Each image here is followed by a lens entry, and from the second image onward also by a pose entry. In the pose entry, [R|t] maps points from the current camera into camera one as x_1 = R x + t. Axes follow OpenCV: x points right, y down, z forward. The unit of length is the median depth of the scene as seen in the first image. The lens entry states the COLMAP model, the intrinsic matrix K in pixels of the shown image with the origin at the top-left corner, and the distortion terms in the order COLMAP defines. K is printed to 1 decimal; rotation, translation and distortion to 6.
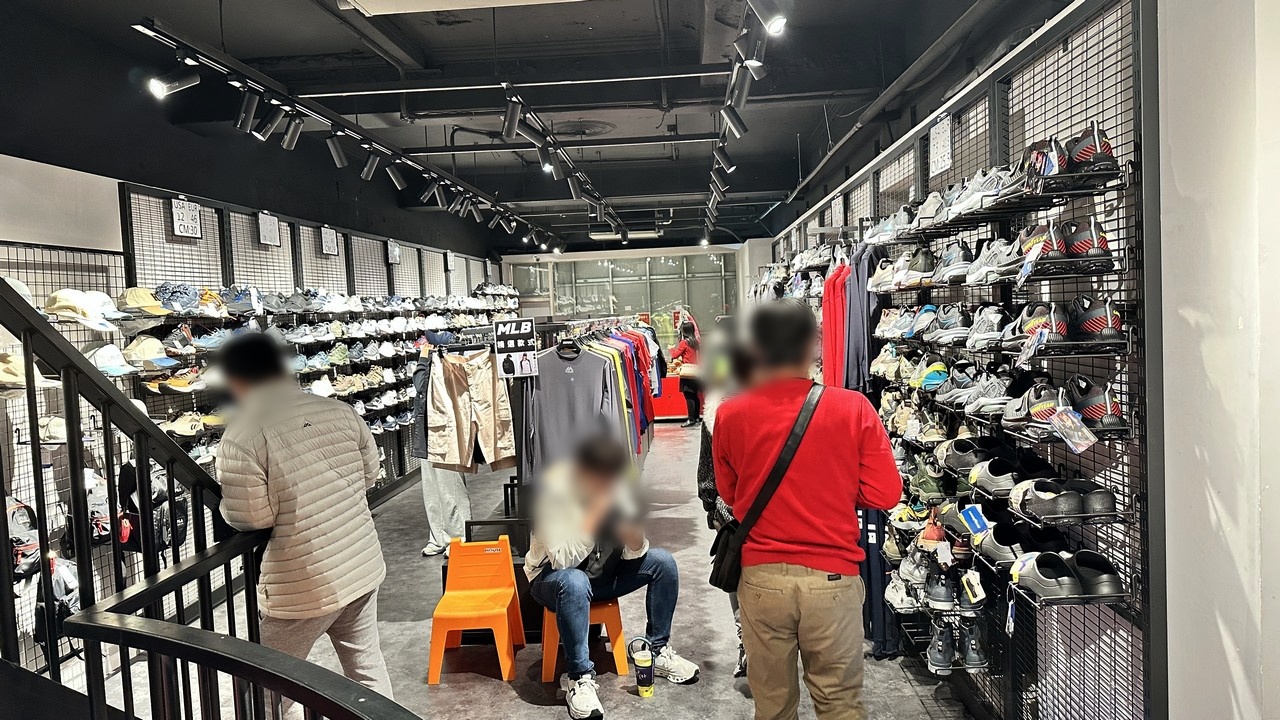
lens RADIAL K [[884.8, 0, 640.0], [0, 884.8, 360.0], [0, 0, 1]] dist [0.137773, -0.209024]
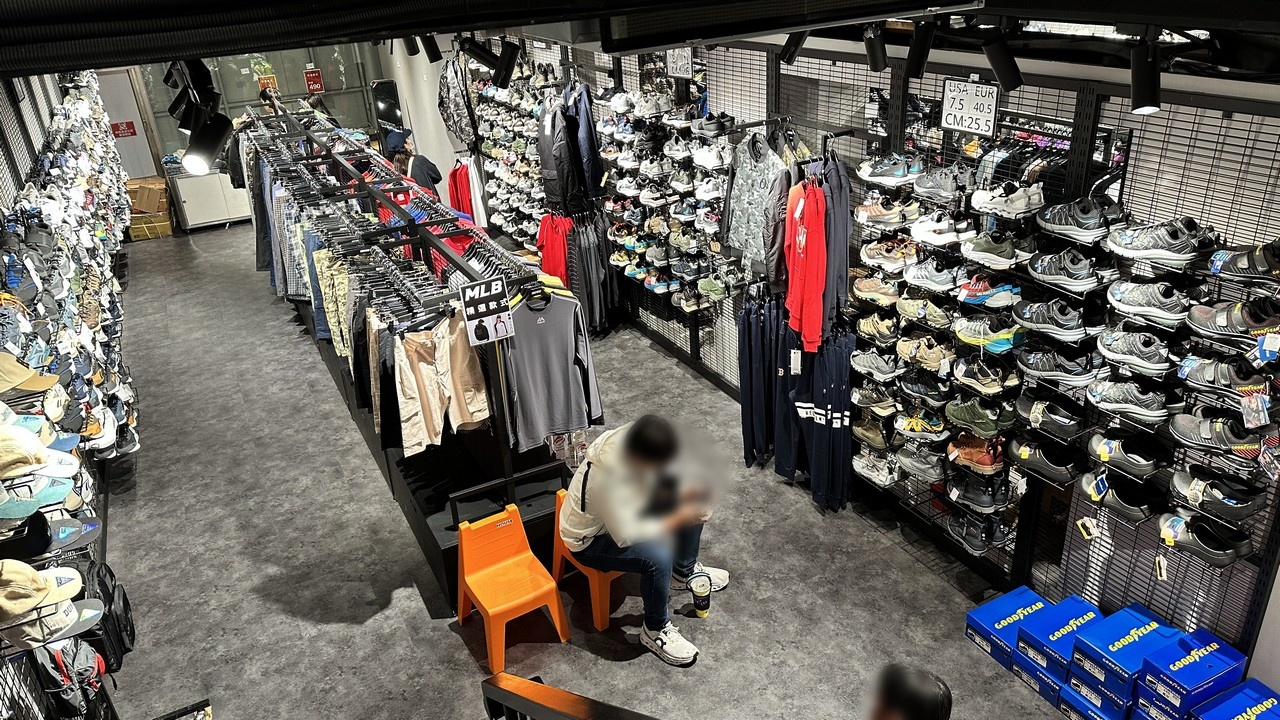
lens RADIAL K [[884.8, 0, 640.0], [0, 884.8, 360.0], [0, 0, 1]] dist [0.137773, -0.209024]
pose [[0.861015, -0.226480, 0.455368, -0.420865], [0.053152, 0.930541, 0.362311, -0.278941], [-0.505794, -0.287751, 0.813247, 0.196606]]
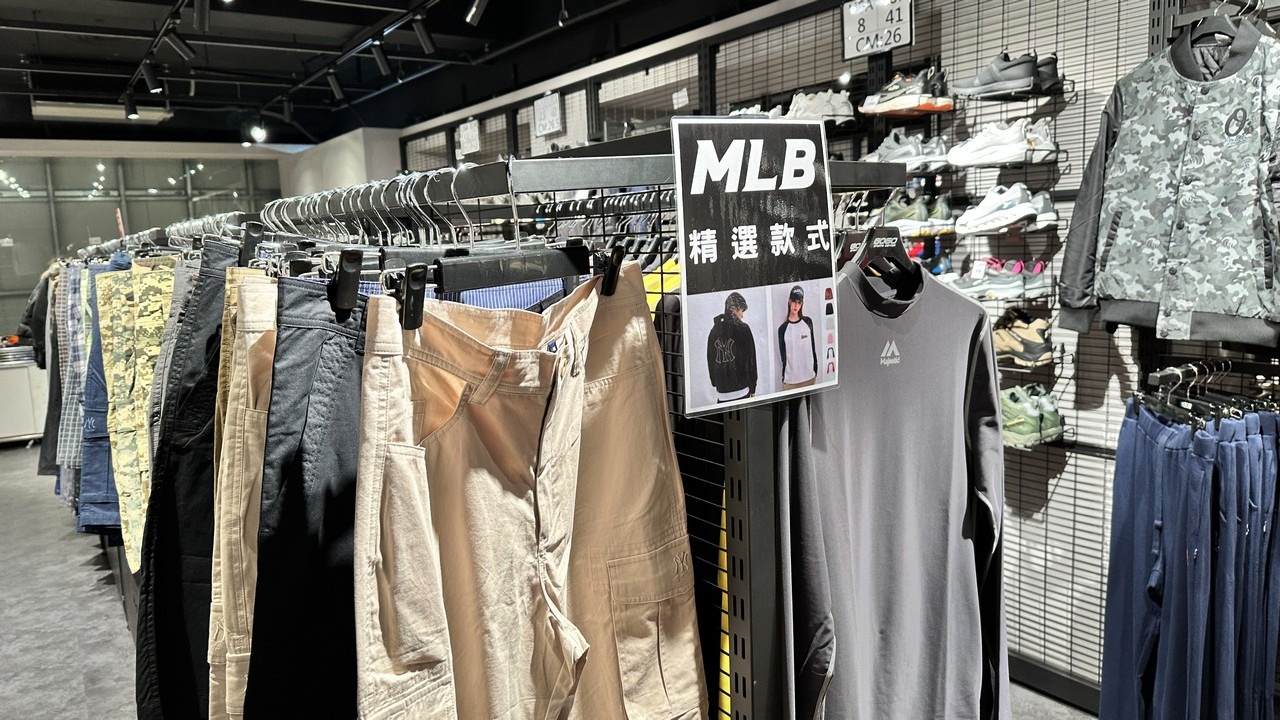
lens RADIAL K [[901.6, 0, 640.0], [0, 901.6, 360.0], [0, 0, 1]] dist [0.000504, -0.002309]
pose [[0.794816, -0.063527, 0.603516, -0.289598], [0.036189, 0.997697, 0.057359, -0.004261], [-0.605770, -0.023750, 0.795285, 0.850953]]
